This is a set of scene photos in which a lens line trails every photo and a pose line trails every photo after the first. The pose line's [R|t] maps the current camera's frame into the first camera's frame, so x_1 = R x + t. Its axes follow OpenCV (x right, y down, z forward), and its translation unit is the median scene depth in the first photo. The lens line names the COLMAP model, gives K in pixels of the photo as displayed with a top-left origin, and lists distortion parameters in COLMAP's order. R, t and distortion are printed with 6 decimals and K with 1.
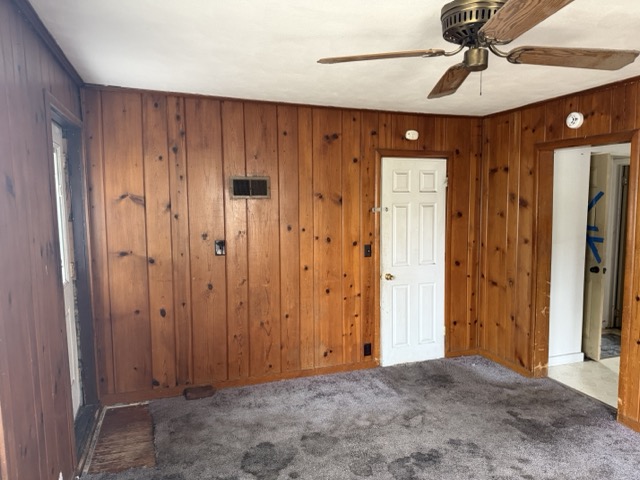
lens RADIAL K [[445.2, 0, 320.0], [0, 445.2, 240.0], [0, 0, 1]] dist [0.033828, -0.049198]
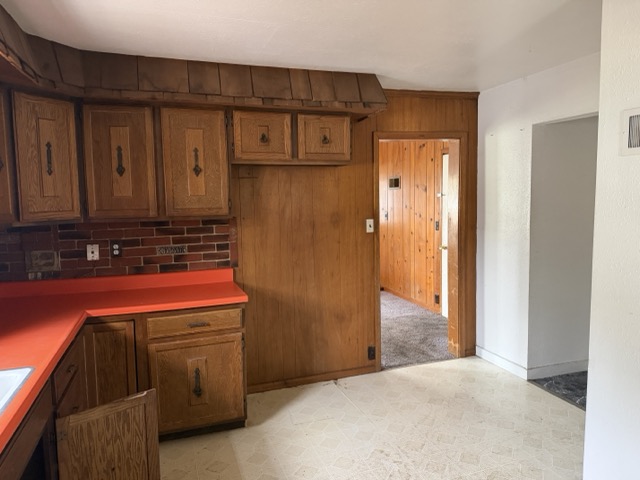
lens RADIAL K [[445.2, 0, 320.0], [0, 445.2, 240.0], [0, 0, 1]] dist [0.033828, -0.049198]
pose [[-0.001351, 0.099472, -0.995039, 1.530676], [-0.061586, 0.993143, 0.099366, -0.047172], [0.998101, 0.061415, 0.004784, 0.669967]]
